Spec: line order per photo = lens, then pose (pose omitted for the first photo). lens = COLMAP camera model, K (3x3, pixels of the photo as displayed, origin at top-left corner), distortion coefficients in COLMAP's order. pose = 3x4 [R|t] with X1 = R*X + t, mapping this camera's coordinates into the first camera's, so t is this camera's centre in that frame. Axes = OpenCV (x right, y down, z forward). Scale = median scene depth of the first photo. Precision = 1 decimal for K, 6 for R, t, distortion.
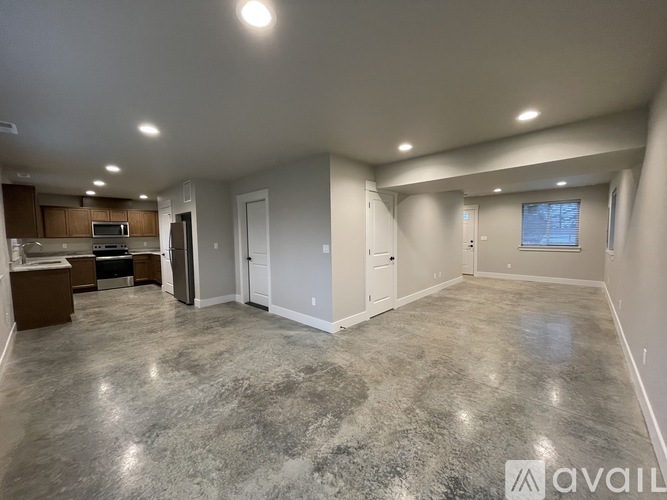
lens RADIAL K [[269.5, 0, 335.1], [0, 269.5, 249.0], [0, 0, 1]] dist [0.000179, -0.000514]
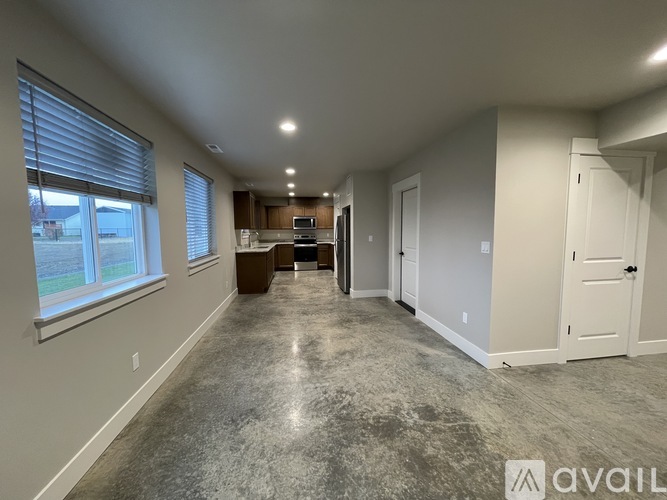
lens RADIAL K [[269.5, 0, 332.8], [0, 269.5, 251.1], [0, 0, 1]] dist [0.000179, -0.000514]
pose [[0.776707, 0.058133, -0.627174, 0.088678], [-0.035784, 0.998196, 0.048206, -0.010008], [0.628845, -0.014999, 0.777386, 0.182797]]
